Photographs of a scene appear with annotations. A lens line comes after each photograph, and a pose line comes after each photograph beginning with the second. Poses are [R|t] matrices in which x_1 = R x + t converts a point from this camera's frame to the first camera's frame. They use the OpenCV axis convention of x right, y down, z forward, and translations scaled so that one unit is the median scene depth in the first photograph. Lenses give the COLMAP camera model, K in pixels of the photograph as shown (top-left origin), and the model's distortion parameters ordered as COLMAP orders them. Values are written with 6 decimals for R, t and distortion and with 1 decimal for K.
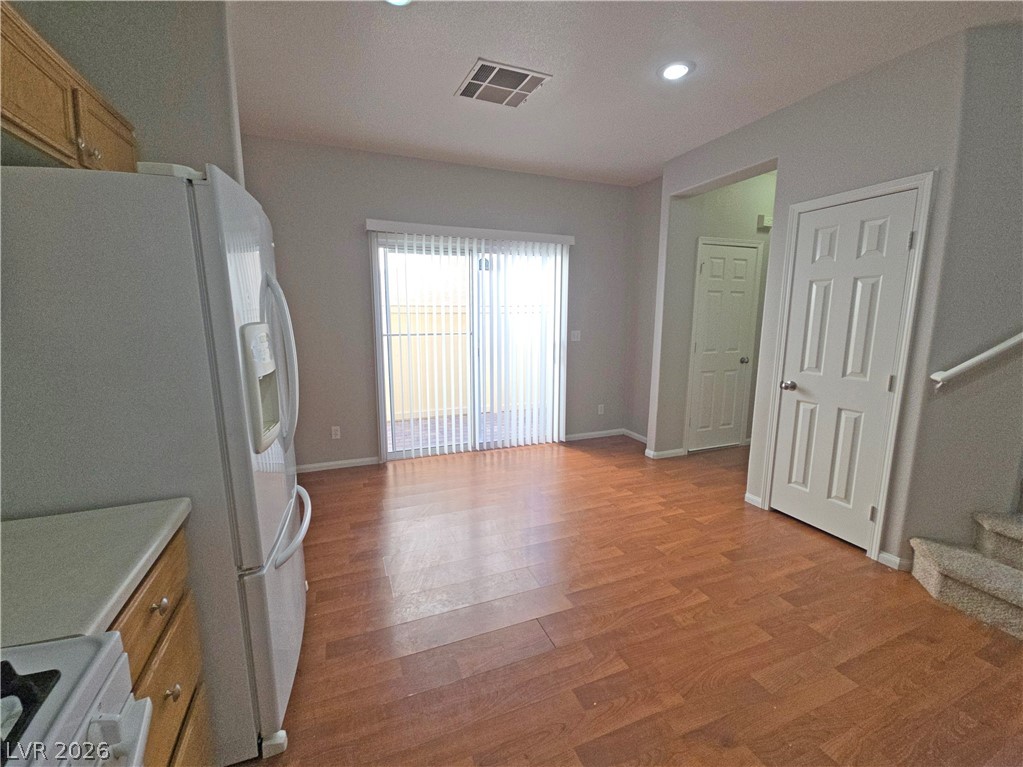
lens RADIAL K [[424.5, 0, 500.9], [0, 424.5, 376.5], [0, 0, 1]] dist [0.009728, -0.005054]
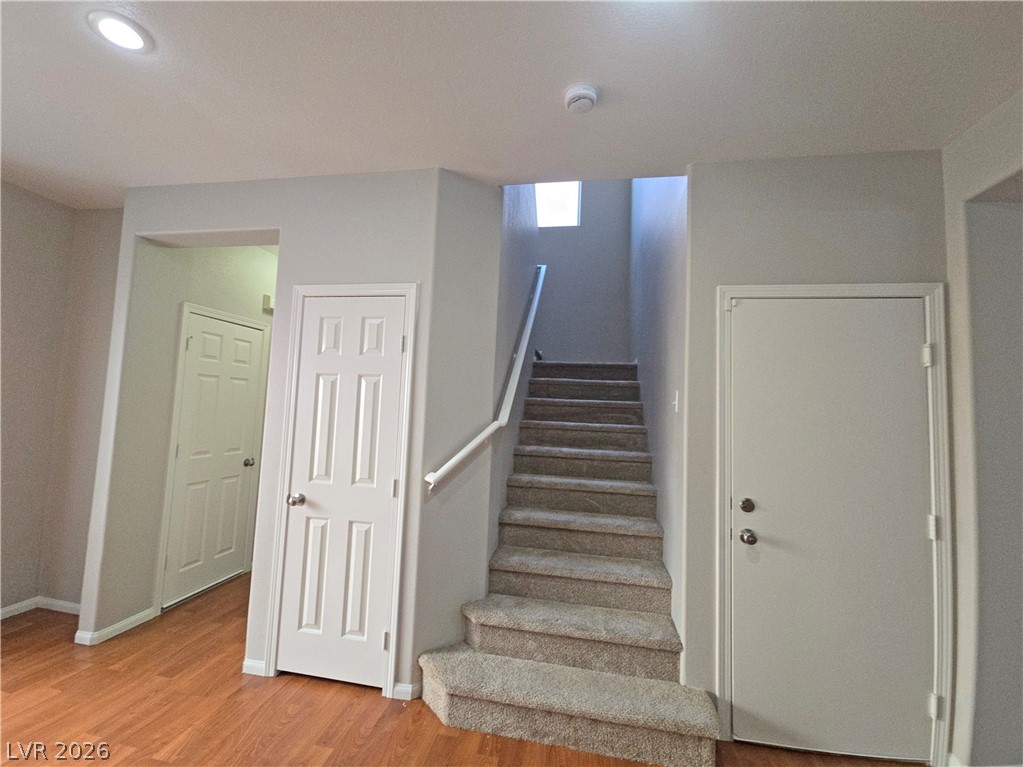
lens RADIAL K [[424.5, 0, 502.5], [0, 424.5, 379.3], [0, 0, 1]] dist [0.009728, -0.005054]
pose [[0.513653, 0.076883, 0.854546, 0.178419], [0.088438, 0.985928, -0.141862, -0.056398], [-0.853428, 0.148443, 0.499626, 0.242969]]
